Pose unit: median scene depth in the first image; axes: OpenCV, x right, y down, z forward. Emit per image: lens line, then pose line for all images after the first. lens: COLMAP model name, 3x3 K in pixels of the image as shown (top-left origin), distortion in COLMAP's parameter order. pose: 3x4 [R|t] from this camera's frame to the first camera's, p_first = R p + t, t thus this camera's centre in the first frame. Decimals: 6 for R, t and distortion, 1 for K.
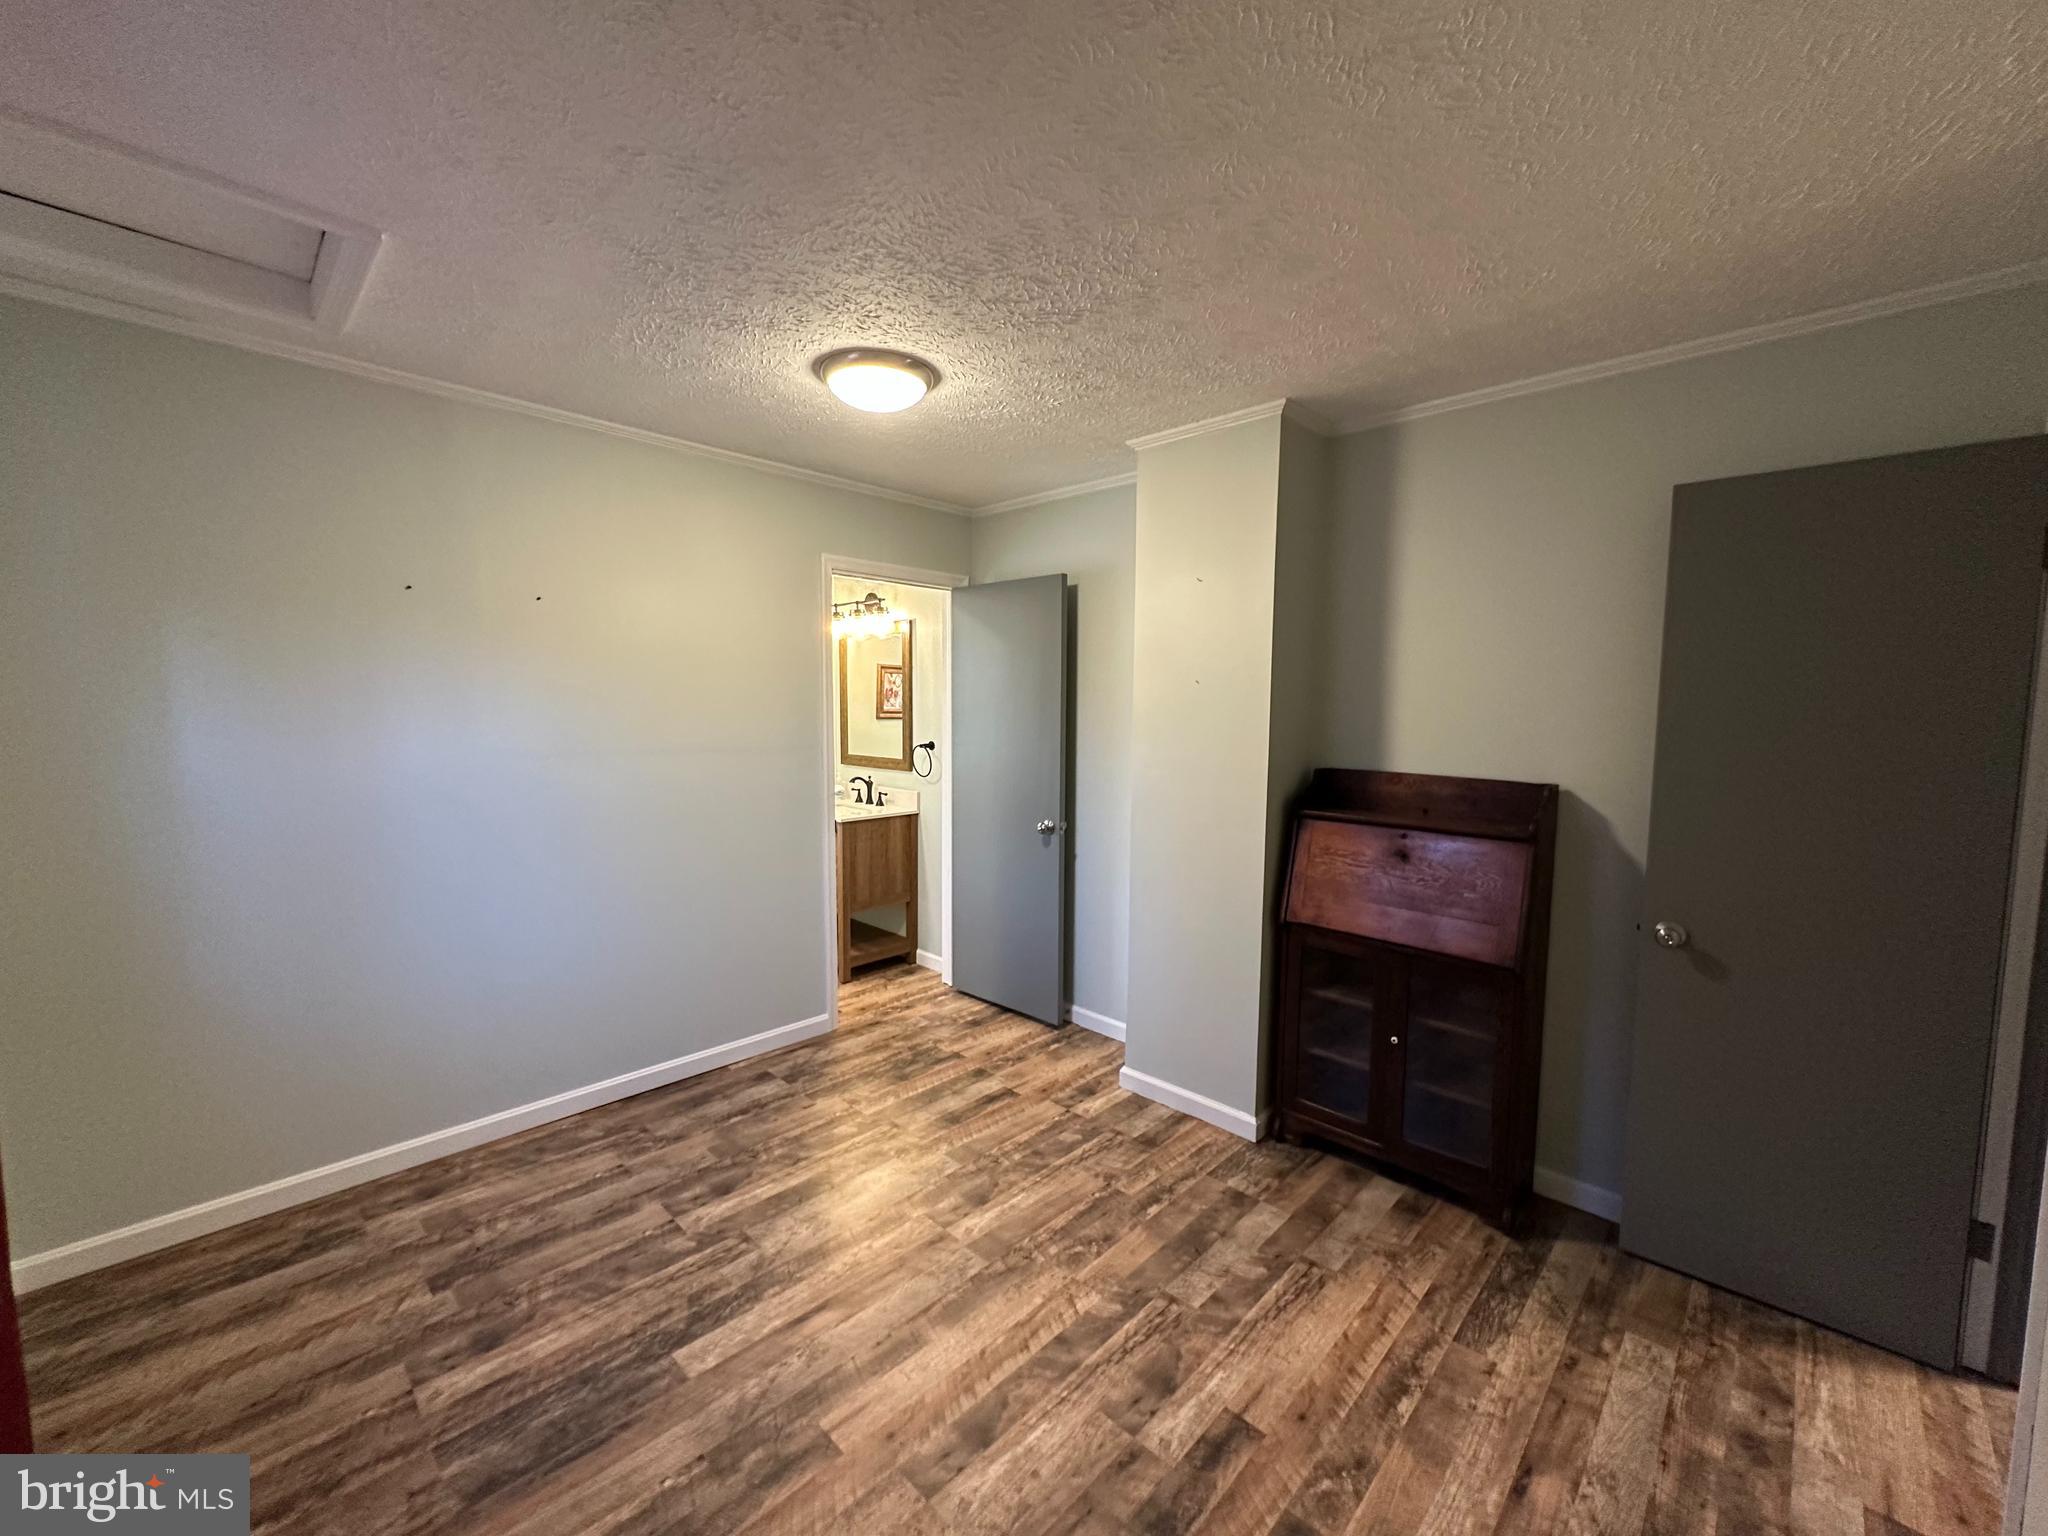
lens RADIAL K [[813.6, 0, 1023.2], [0, 813.6, 770.9], [0, 0, 1]] dist [-0.001973, 0.000091]
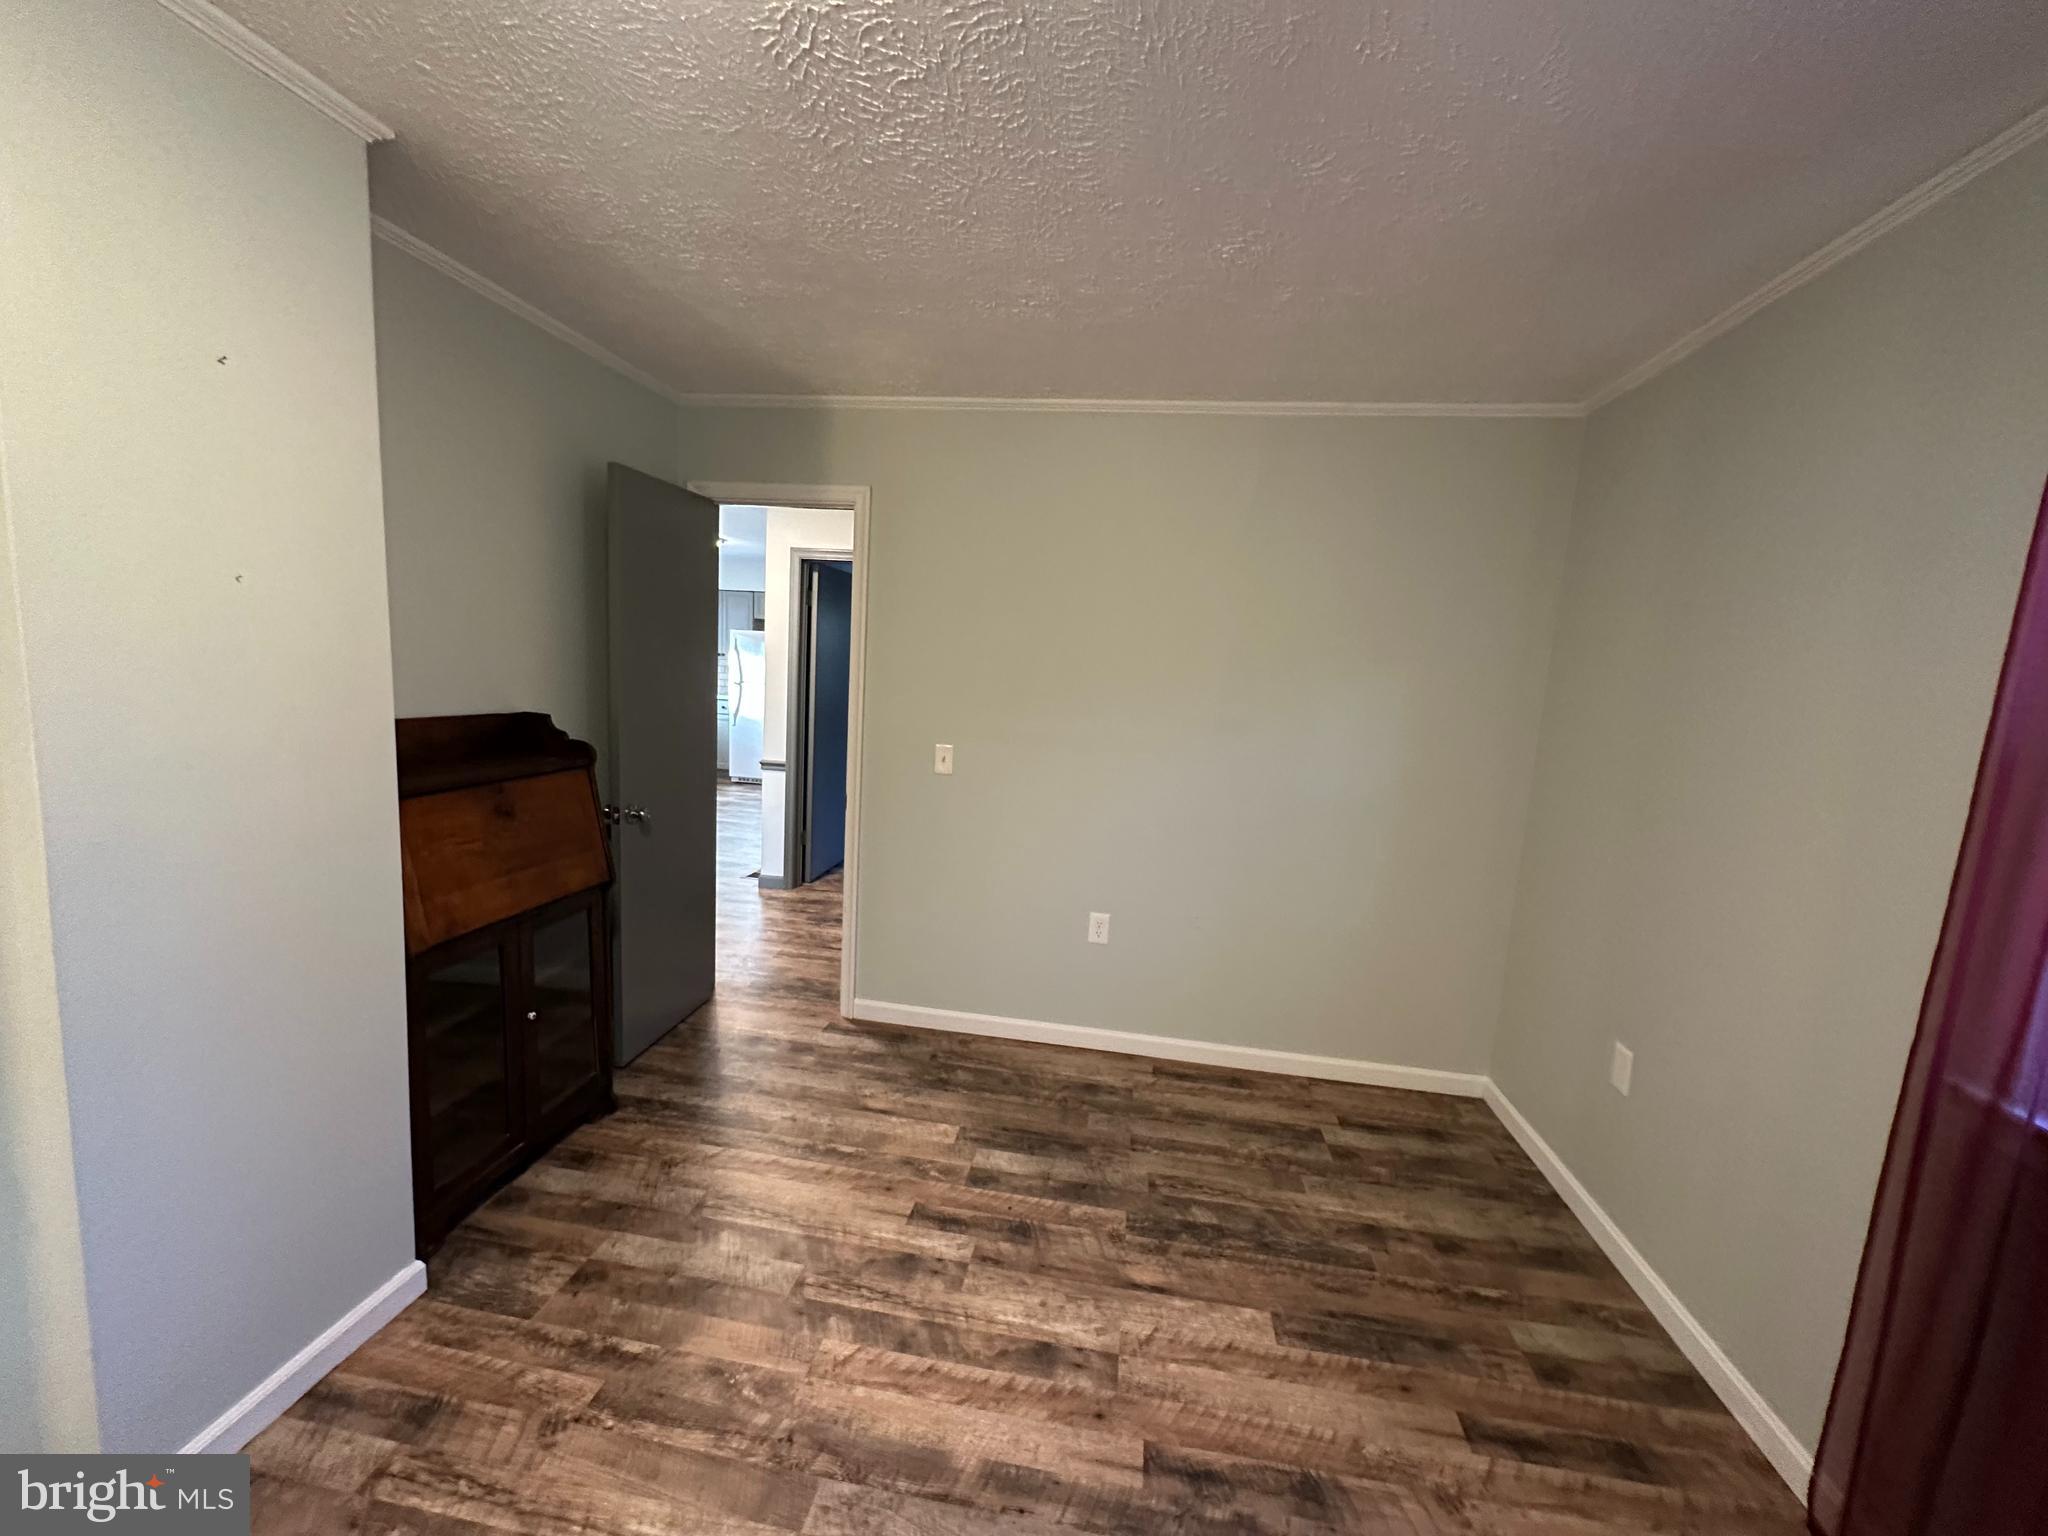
lens RADIAL K [[813.6, 0, 1023.2], [0, 813.6, 770.9], [0, 0, 1]] dist [-0.001973, 0.000091]
pose [[-0.576782, -0.148887, 0.803216, -0.640051], [0.010504, 0.981817, 0.189537, -0.114296], [-0.816831, 0.117758, -0.564730, 1.253721]]
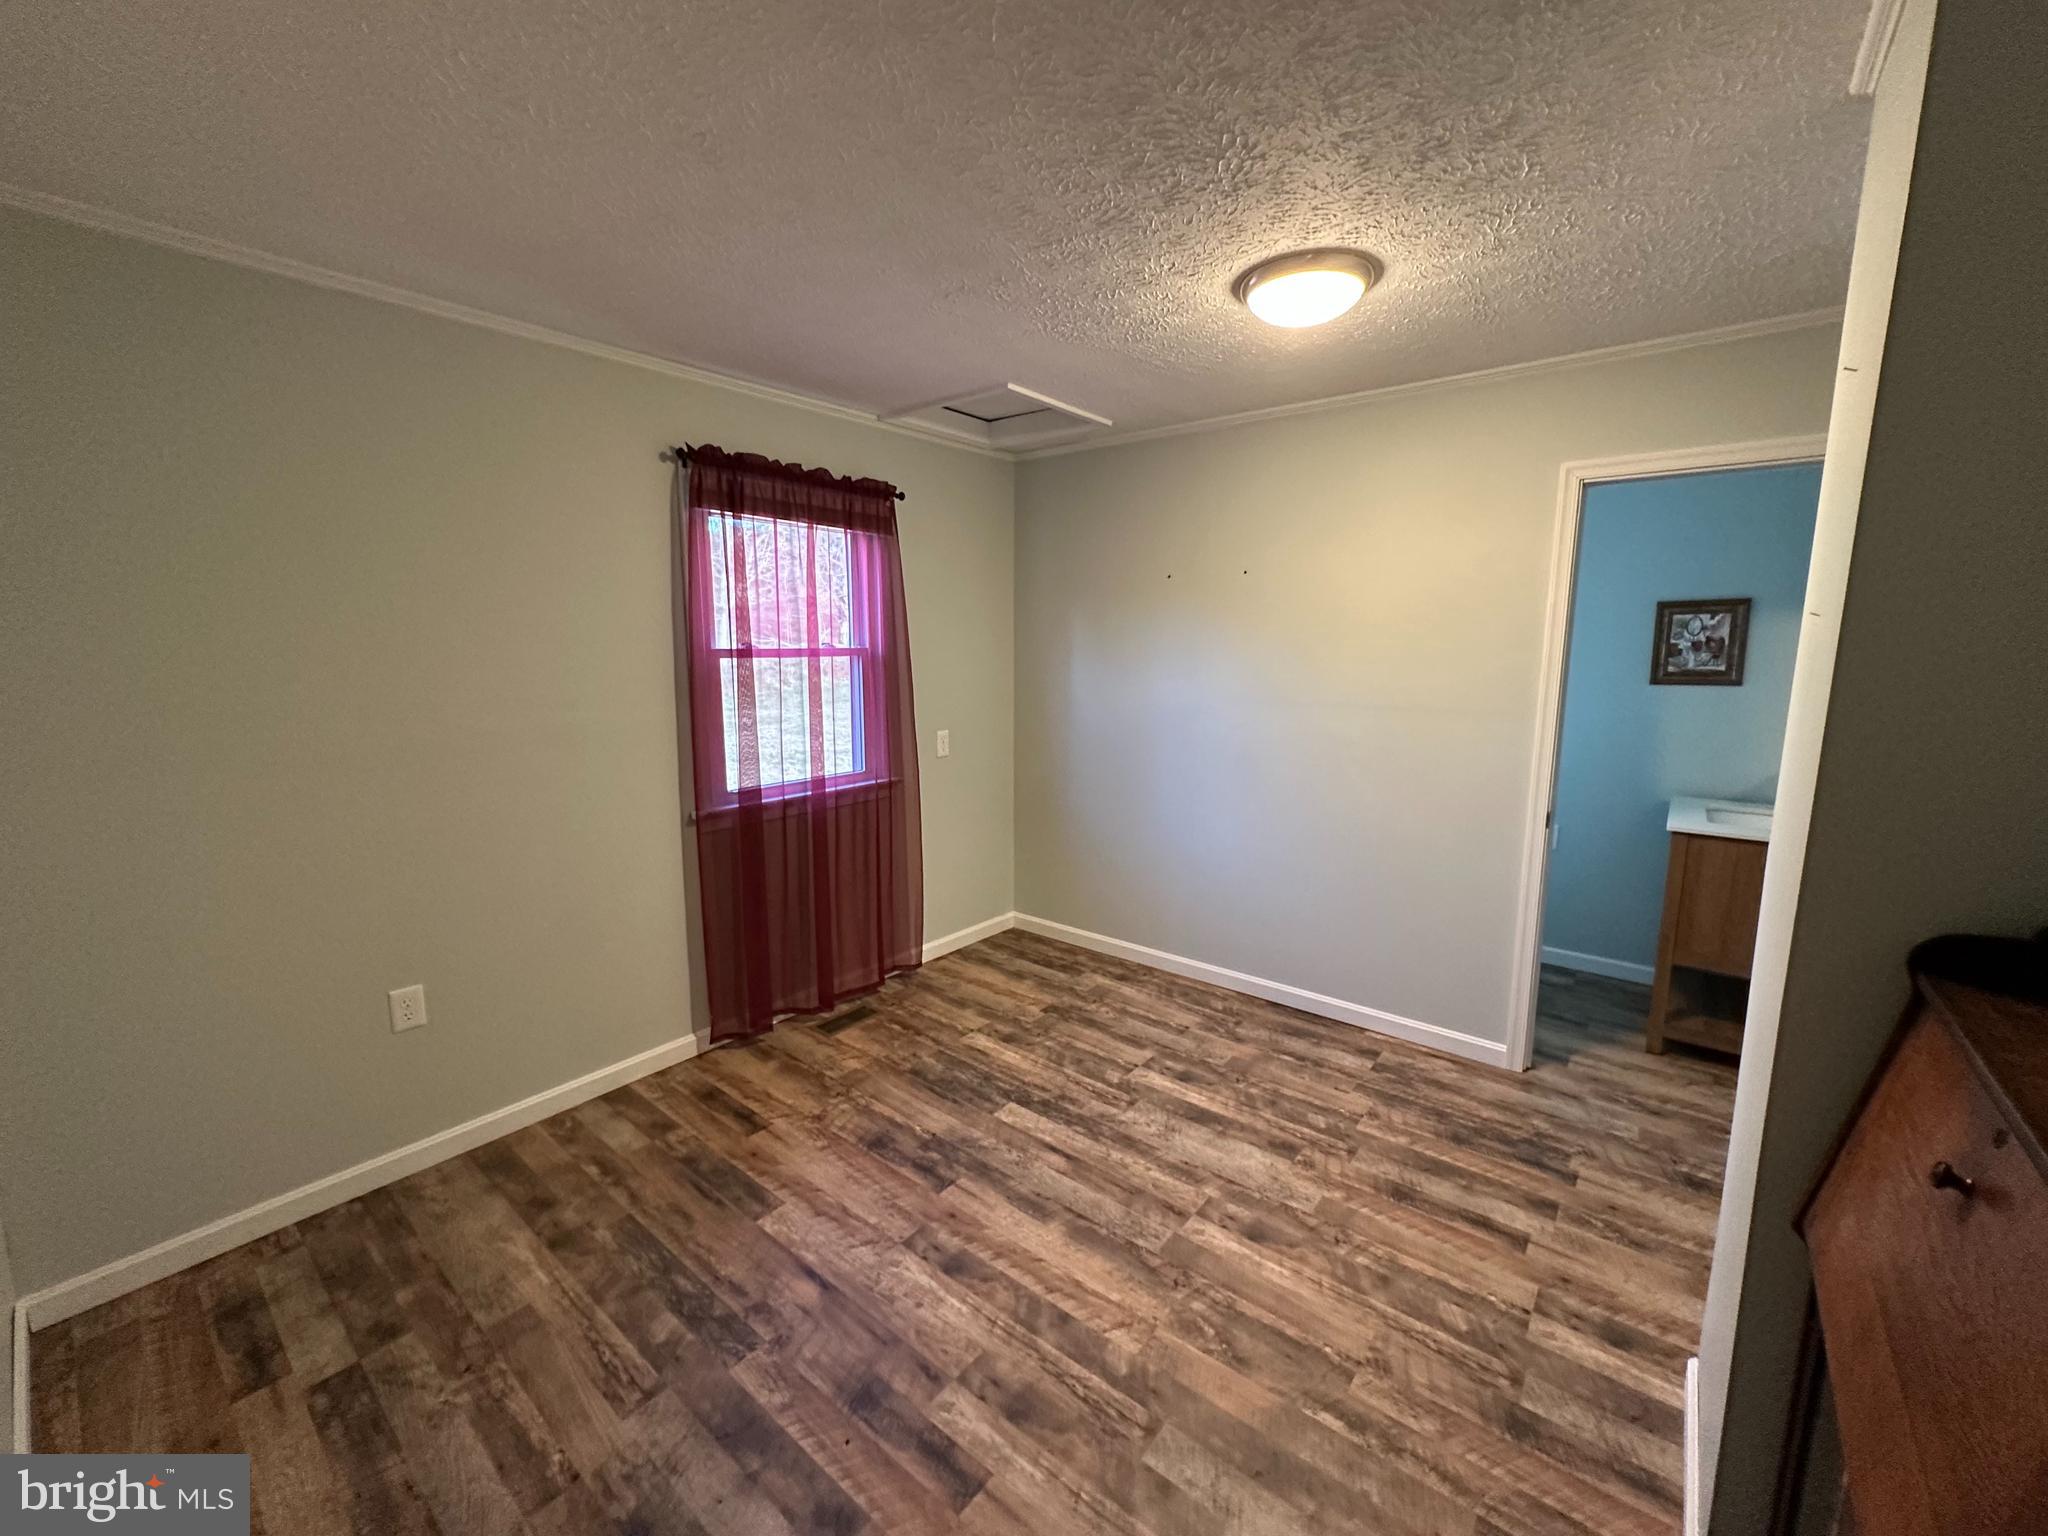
lens RADIAL K [[813.6, 0, 1023.2], [0, 813.6, 770.9], [0, 0, 1]] dist [-0.001973, 0.000091]
pose [[0.086634, 0.140728, -0.986251, 0.851651], [-0.089168, 0.987095, 0.133016, -0.065199], [0.992242, 0.076418, 0.098064, 0.756025]]
